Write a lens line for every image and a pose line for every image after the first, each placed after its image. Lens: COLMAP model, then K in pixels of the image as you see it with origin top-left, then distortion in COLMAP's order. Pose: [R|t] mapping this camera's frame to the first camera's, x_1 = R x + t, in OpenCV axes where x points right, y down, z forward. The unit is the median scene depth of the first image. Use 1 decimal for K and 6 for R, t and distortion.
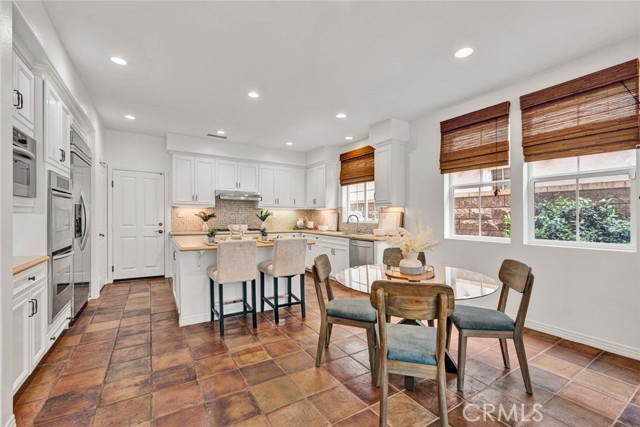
lens RADIAL K [[273.4, 0, 320.5], [0, 273.4, 215.1], [0, 0, 1]] dist [0.002051, 0.000086]
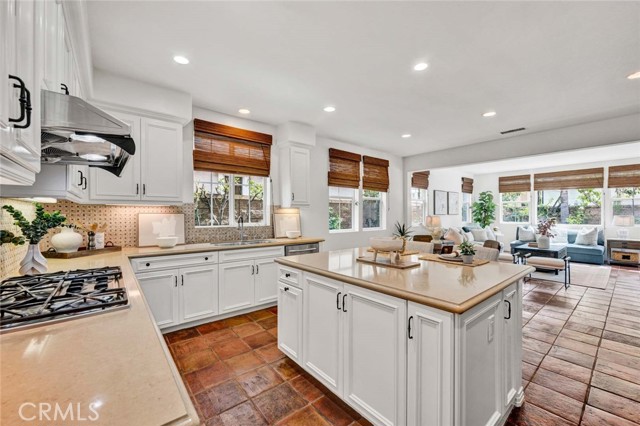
lens RADIAL K [[258.8, 0, 319.0], [0, 258.8, 214.1], [0, 0, 1]] dist [-0.001602, -0.000322]
pose [[-0.132808, 0.005559, 0.991126, -0.841118], [0.002648, 0.999983, -0.005254, -0.004417], [-0.991138, 0.001926, -0.132821, 1.251505]]
